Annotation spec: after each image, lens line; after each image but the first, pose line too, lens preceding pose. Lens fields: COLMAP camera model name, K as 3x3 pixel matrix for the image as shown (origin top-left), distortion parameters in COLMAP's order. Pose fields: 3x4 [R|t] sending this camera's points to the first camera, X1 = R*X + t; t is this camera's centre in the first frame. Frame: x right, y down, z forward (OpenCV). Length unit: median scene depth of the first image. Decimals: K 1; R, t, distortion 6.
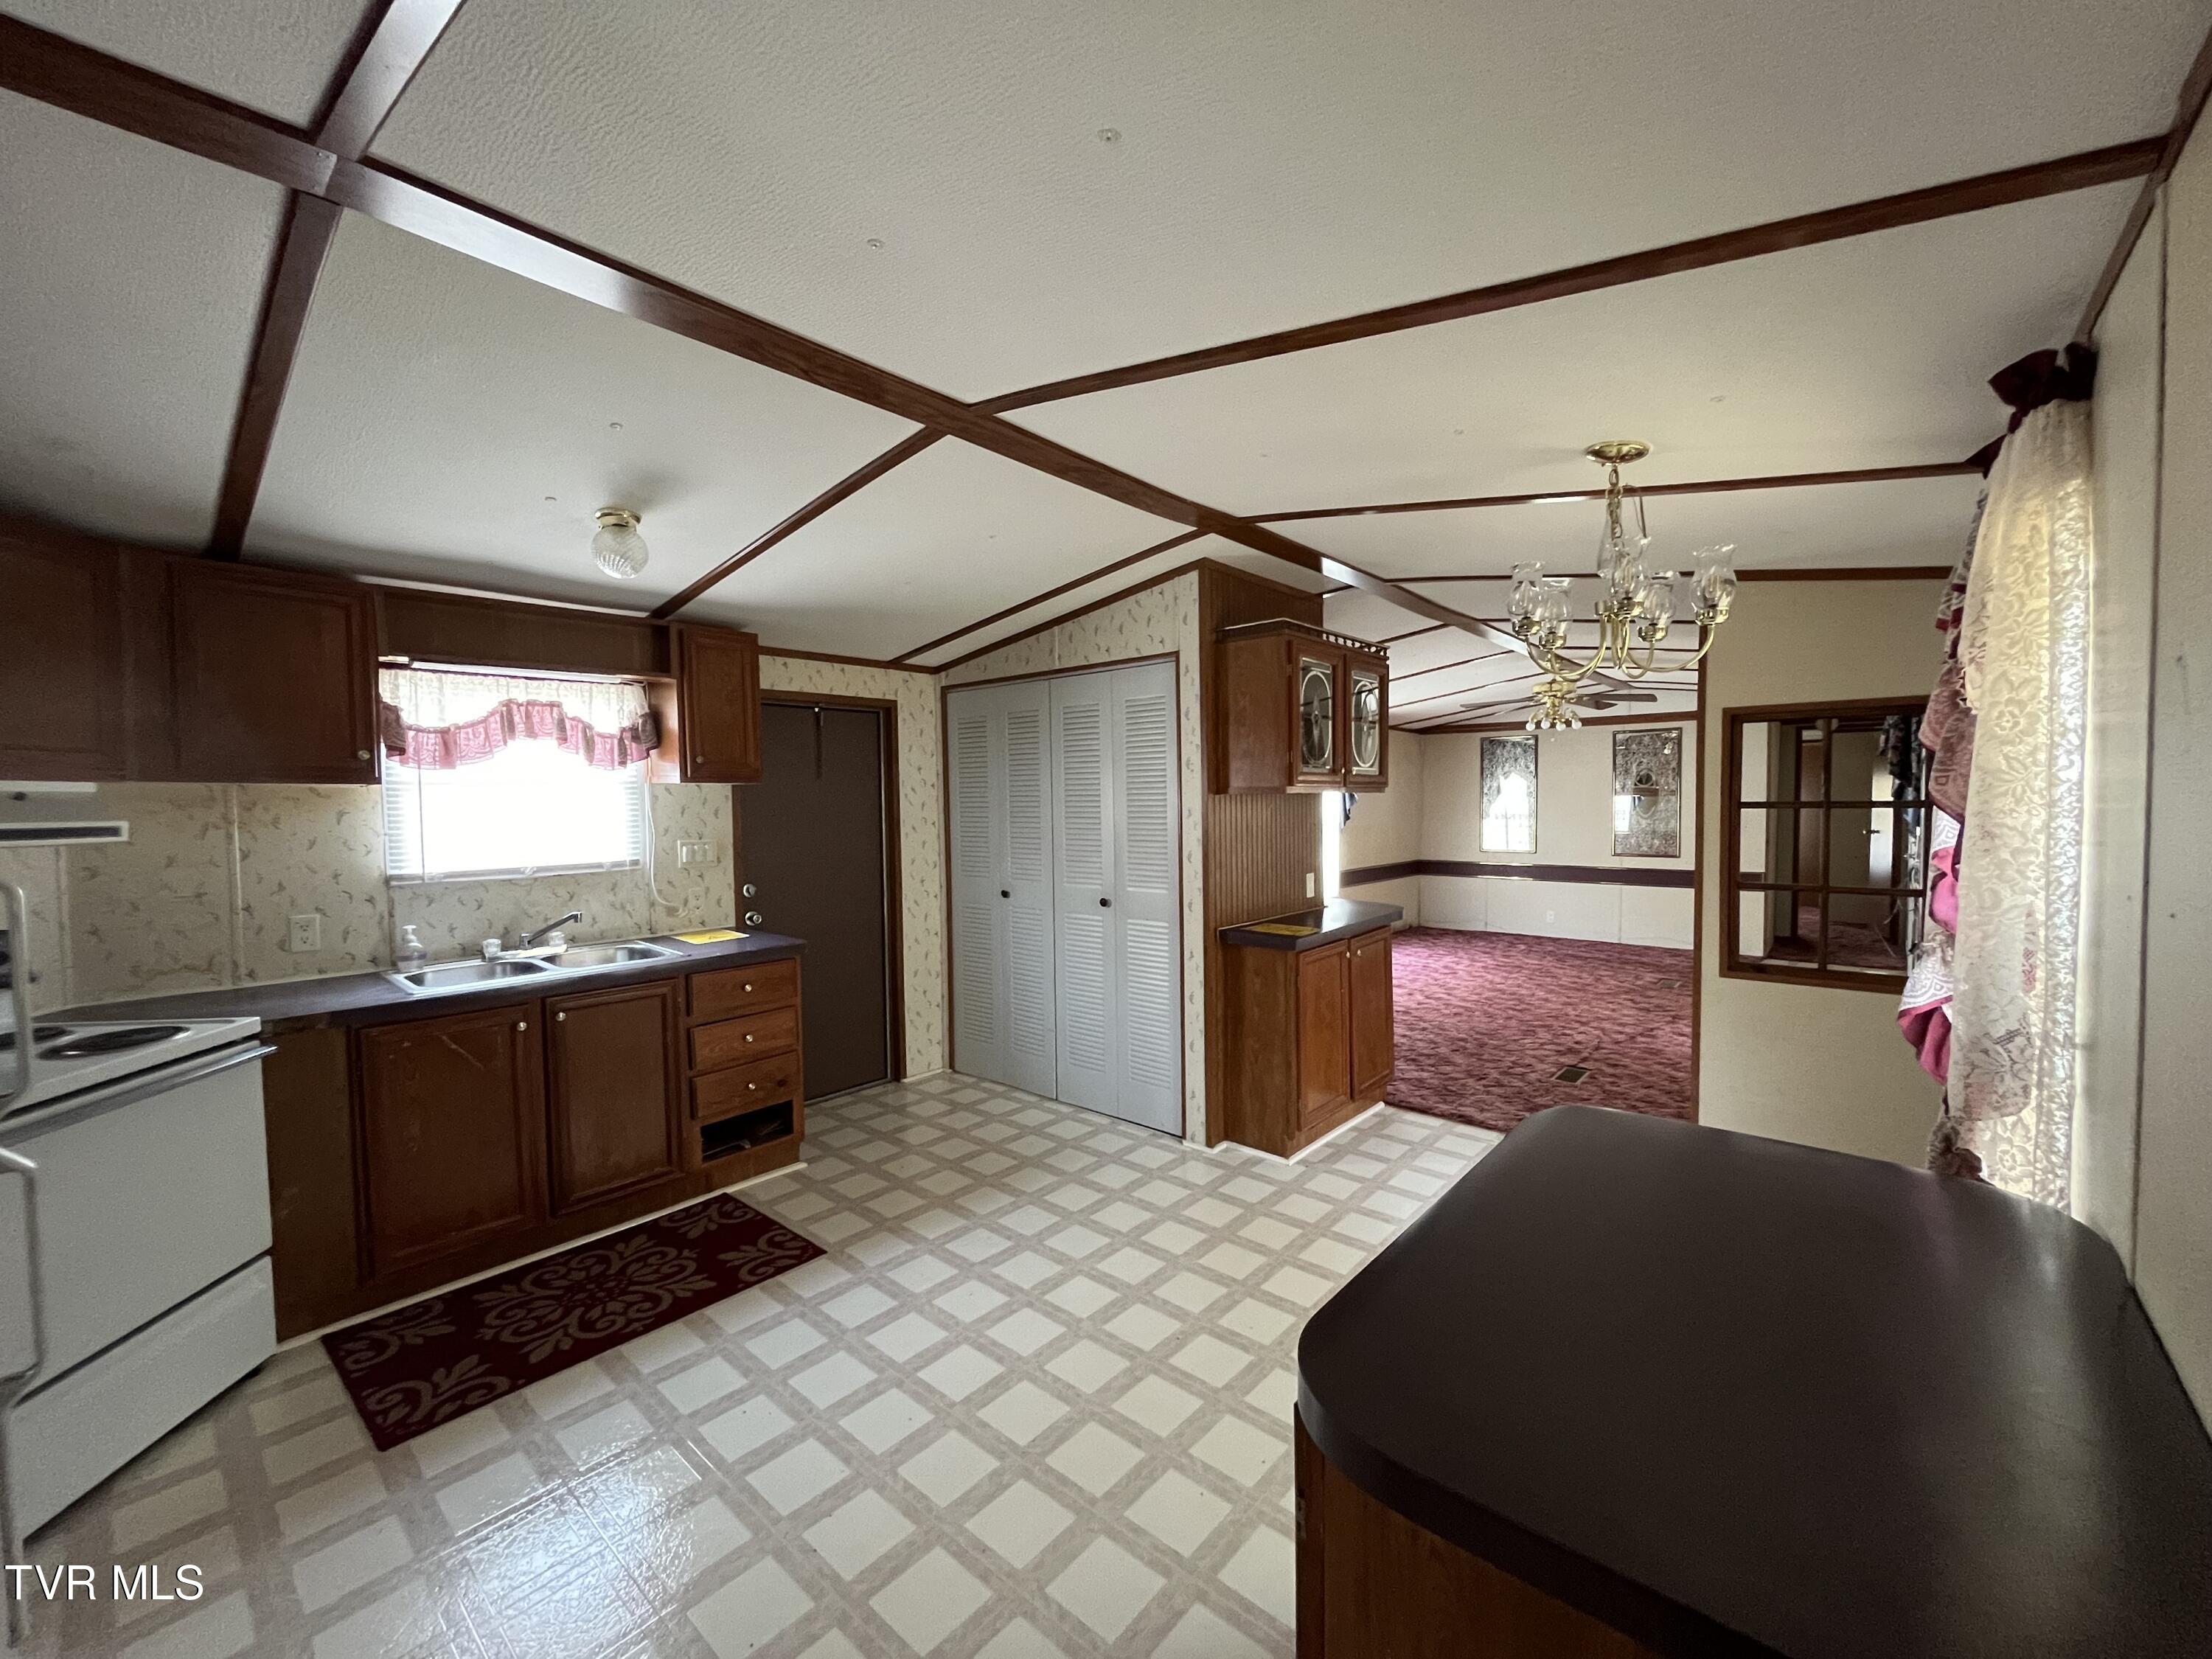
lens RADIAL K [[890.9, 0, 1095.3], [0, 890.9, 833.1], [0, 0, 1]] dist [-0.001160, -0.000038]
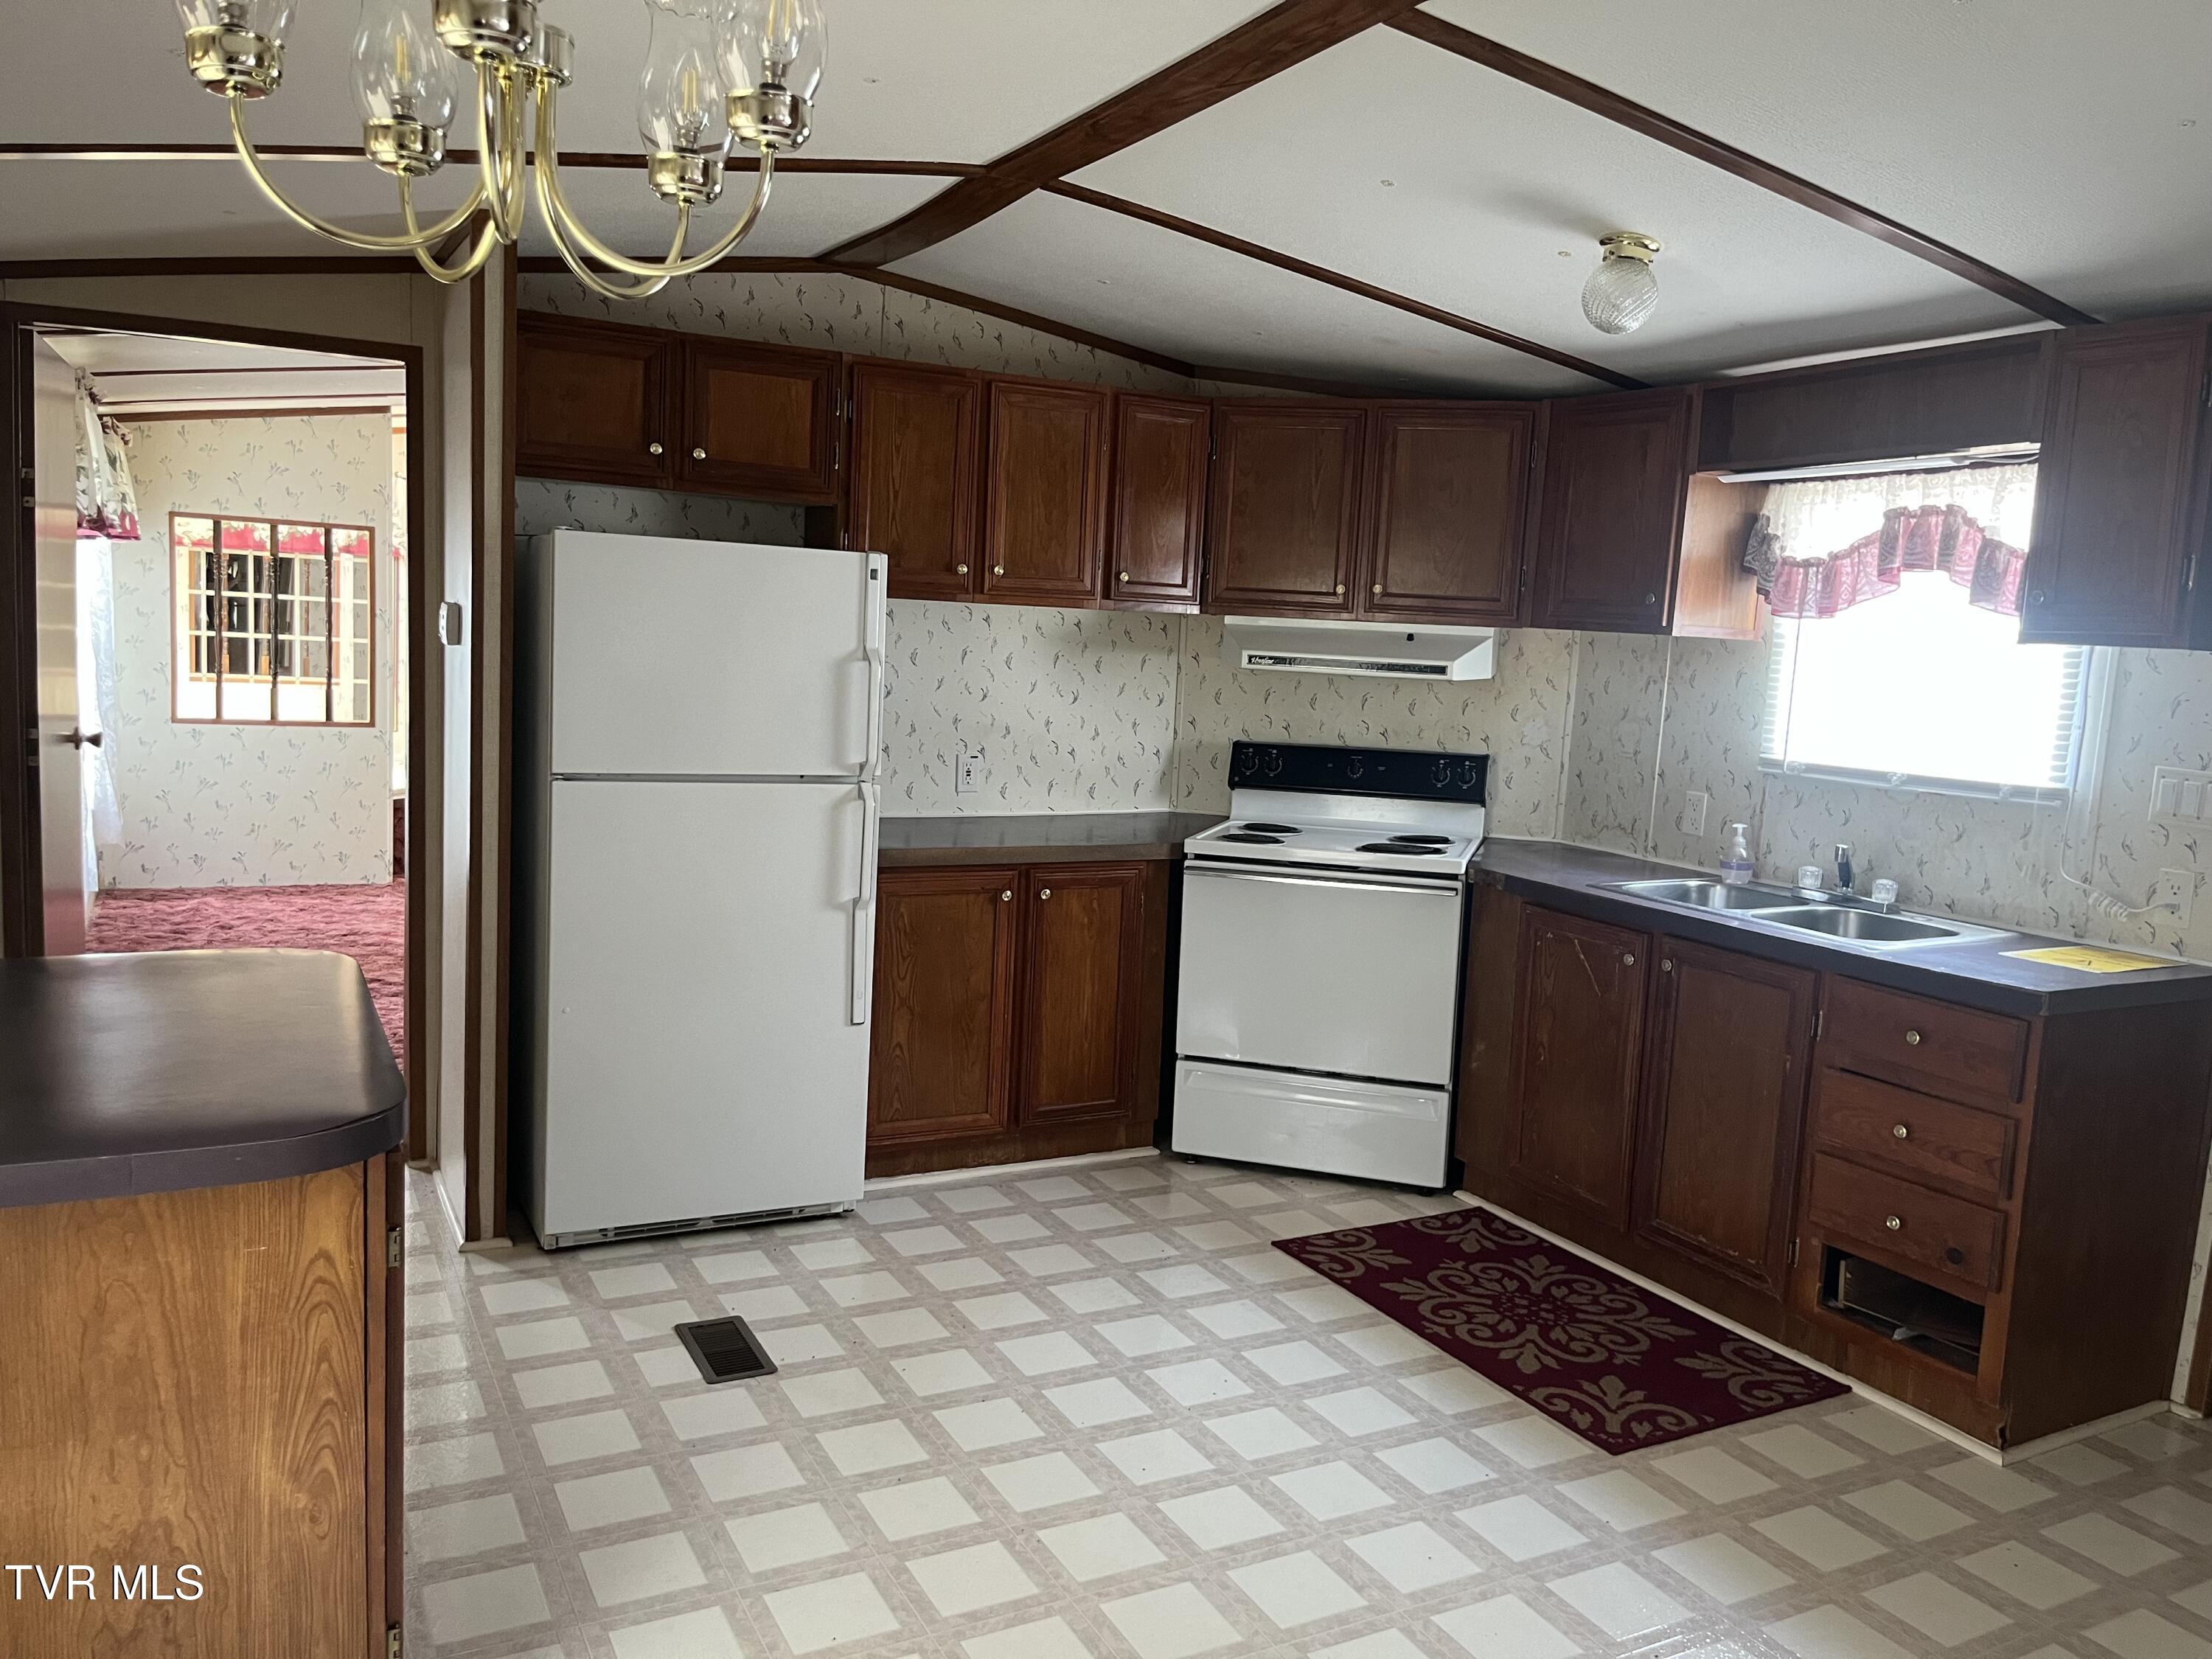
lens RADIAL K [[1677.9, 0, 1114.0], [0, 1677.9, 834.5], [0, 0, 1]] dist [0.024746, -0.006651]
pose [[-0.356044, 0.105661, -0.928476, 0.781476], [-0.084947, 0.985813, 0.144761, -0.051354], [0.930600, 0.130413, -0.342017, 1.027545]]
